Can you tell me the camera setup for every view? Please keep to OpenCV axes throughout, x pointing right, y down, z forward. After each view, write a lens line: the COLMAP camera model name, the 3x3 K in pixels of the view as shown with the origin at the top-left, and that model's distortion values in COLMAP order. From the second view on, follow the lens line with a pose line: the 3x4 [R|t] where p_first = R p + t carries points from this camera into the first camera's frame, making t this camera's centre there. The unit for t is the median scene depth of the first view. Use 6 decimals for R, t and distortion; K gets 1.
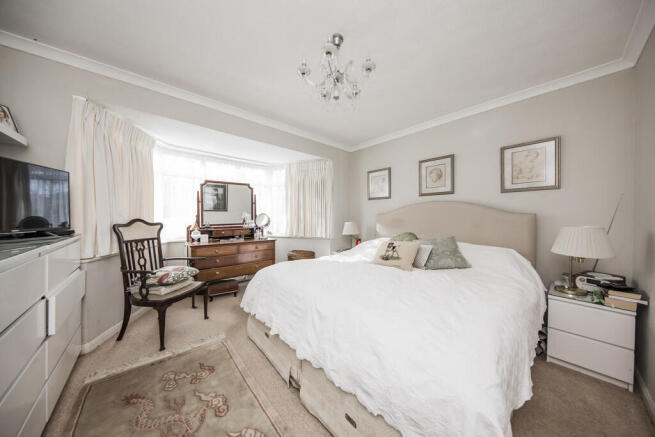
lens RADIAL K [[209.3, 0, 326.0], [0, 209.3, 219.0], [0, 0, 1]] dist [-0.000131, -0.000013]
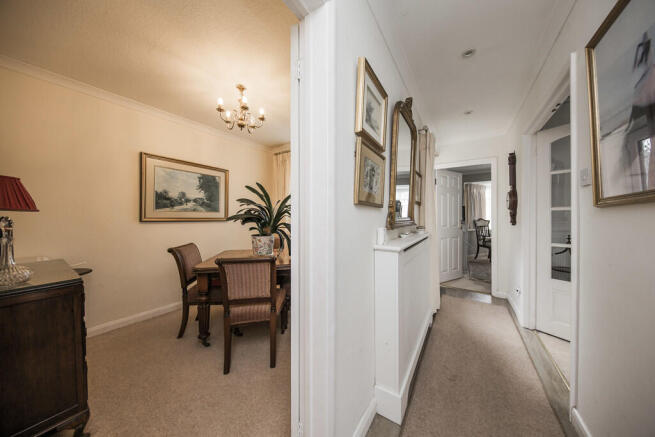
lens RADIAL K [[209.3, 0, 328.3], [0, 209.3, 216.9], [0, 0, 1]] dist [-0.000131, -0.000013]
pose [[0.263256, -0.007082, -0.964700, 1.313088], [-0.005967, 0.999942, -0.008969, 0.013885], [0.964708, 0.008118, 0.263198, -1.772788]]
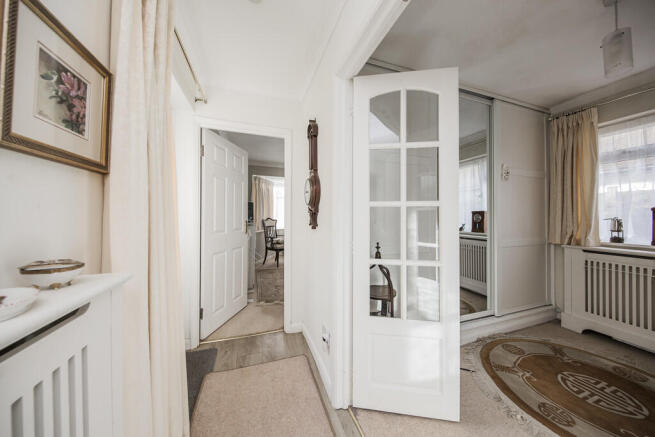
lens RADIAL K [[209.3, 0, 328.2], [0, 209.3, 216.4], [0, 0, 1]] dist [-0.000131, -0.000013]
pose [[0.924467, 0.000373, -0.381262, 0.733546], [-0.004709, 0.999934, -0.010442, 0.003839], [0.381233, 0.011449, 0.924408, -1.083704]]
